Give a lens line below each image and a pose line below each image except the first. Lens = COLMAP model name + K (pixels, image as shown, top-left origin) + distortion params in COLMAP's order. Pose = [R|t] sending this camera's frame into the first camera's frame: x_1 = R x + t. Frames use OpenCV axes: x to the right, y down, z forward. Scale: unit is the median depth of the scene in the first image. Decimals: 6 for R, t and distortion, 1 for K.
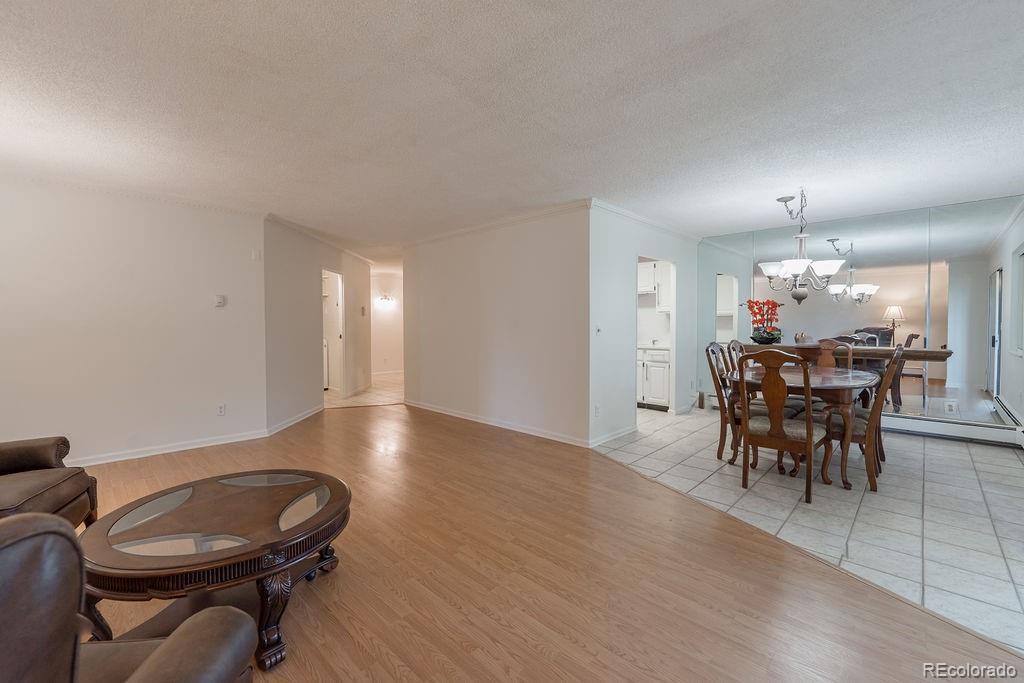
lens RADIAL K [[426.8, 0, 512.1], [0, 426.8, 334.3], [0, 0, 1]] dist [0.000088, 0.000082]
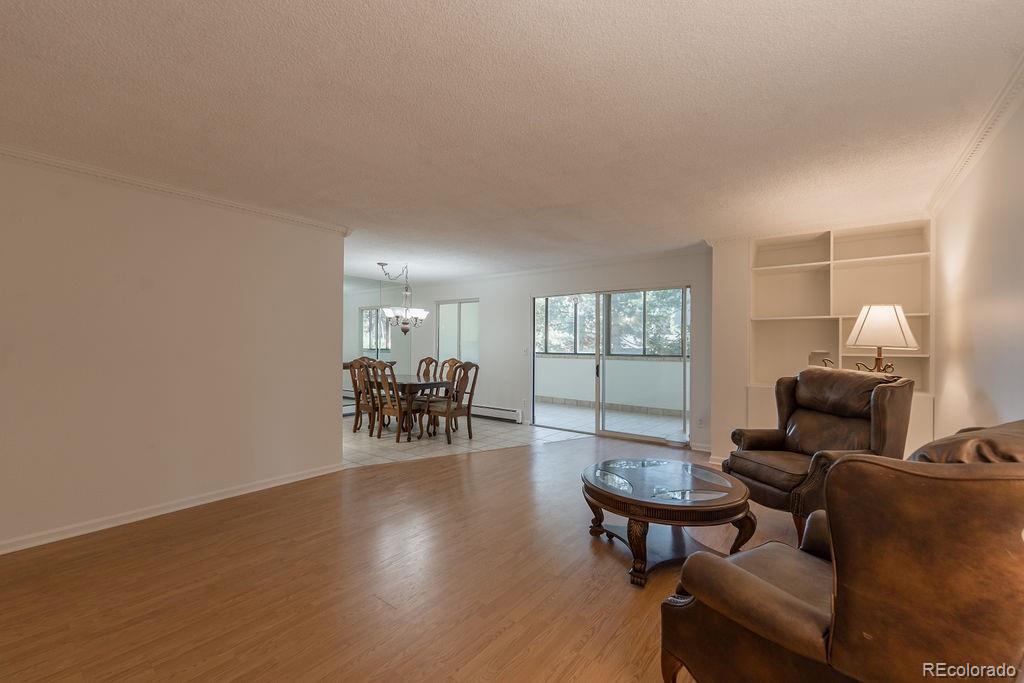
lens RADIAL K [[426.8, 0, 512.1], [0, 426.8, 334.3], [0, 0, 1]] dist [0.000088, 0.000082]
pose [[-0.123444, 0.026375, 0.992001, -1.035398], [0.019475, 0.999519, -0.024151, -0.028531], [-0.992160, 0.016338, -0.123898, 0.832305]]
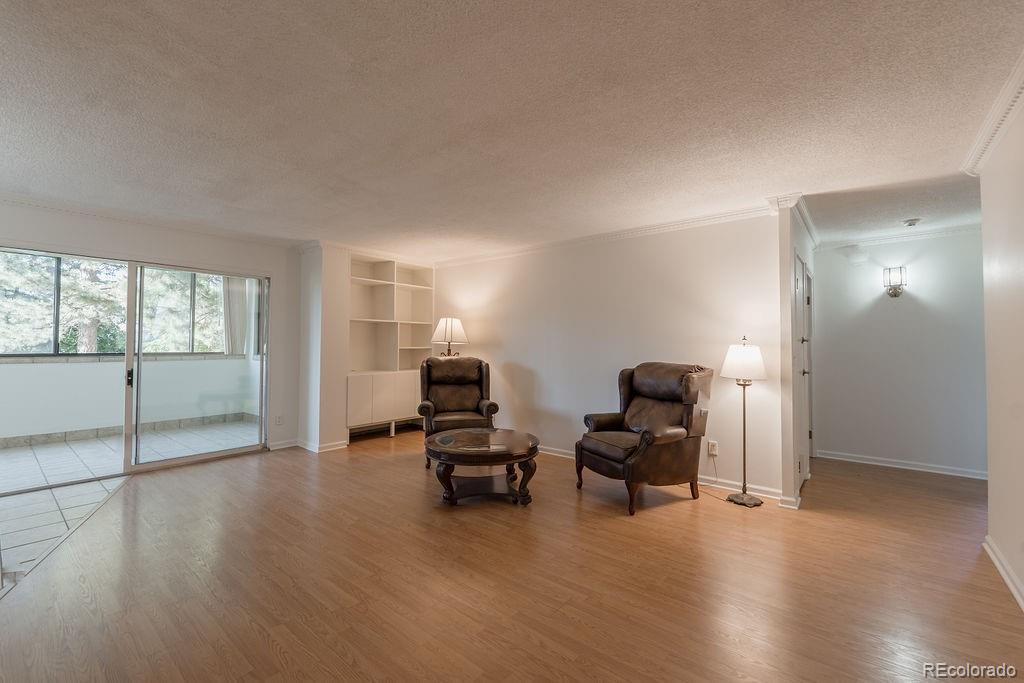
lens RADIAL K [[426.8, 0, 512.1], [0, 426.8, 334.3], [0, 0, 1]] dist [0.000088, 0.000082]
pose [[-0.995336, -0.005610, -0.096302, -0.305150], [-0.006163, 0.999966, 0.005443, -0.048132], [0.096268, 0.006012, -0.995337, 1.511871]]
